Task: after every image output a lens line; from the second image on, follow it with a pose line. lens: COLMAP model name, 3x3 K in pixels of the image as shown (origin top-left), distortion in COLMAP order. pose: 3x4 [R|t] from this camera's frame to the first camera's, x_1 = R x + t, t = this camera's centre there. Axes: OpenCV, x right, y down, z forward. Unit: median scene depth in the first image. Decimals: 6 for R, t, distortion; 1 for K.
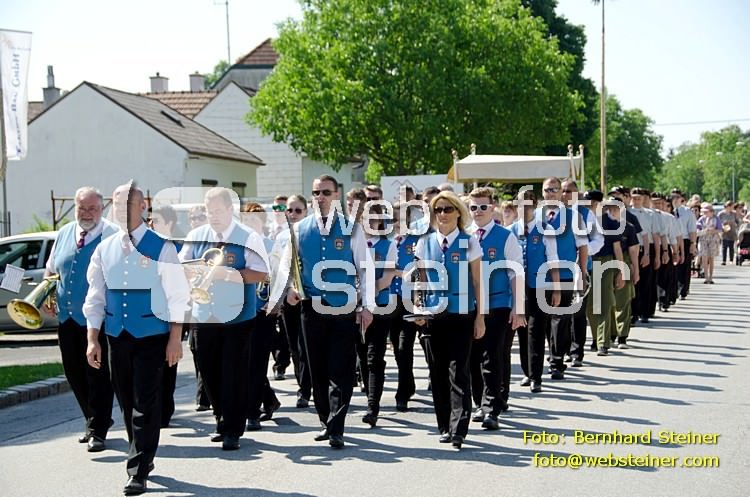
lens RADIAL K [[1779.0, 0, 376.5], [0, 1779.0, 247.9], [0, 0, 1]] dist [0.456482, 0.000000]
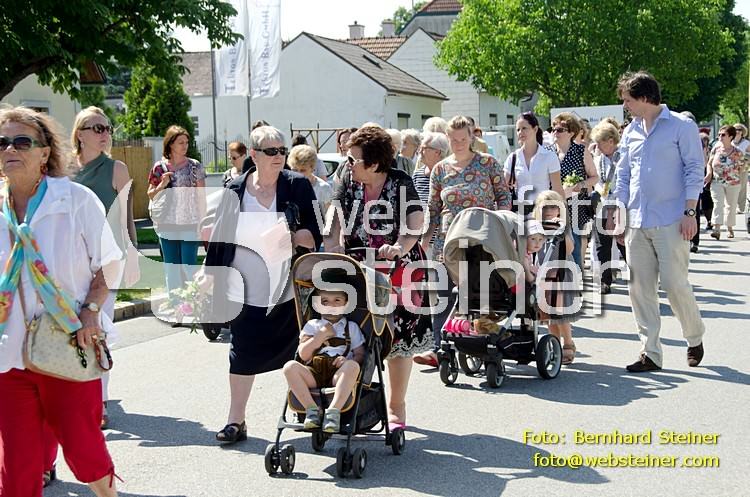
lens RADIAL K [[1658.1, 0, 370.1], [0, 1658.1, 249.4], [0, 0, 1]] dist [0.624456, 0.000000]
pose [[0.995861, 0.001113, -0.090881, -0.014145], [0.002932, 0.999011, 0.044365, 0.003001], [0.090841, -0.044448, 0.994873, -0.104378]]
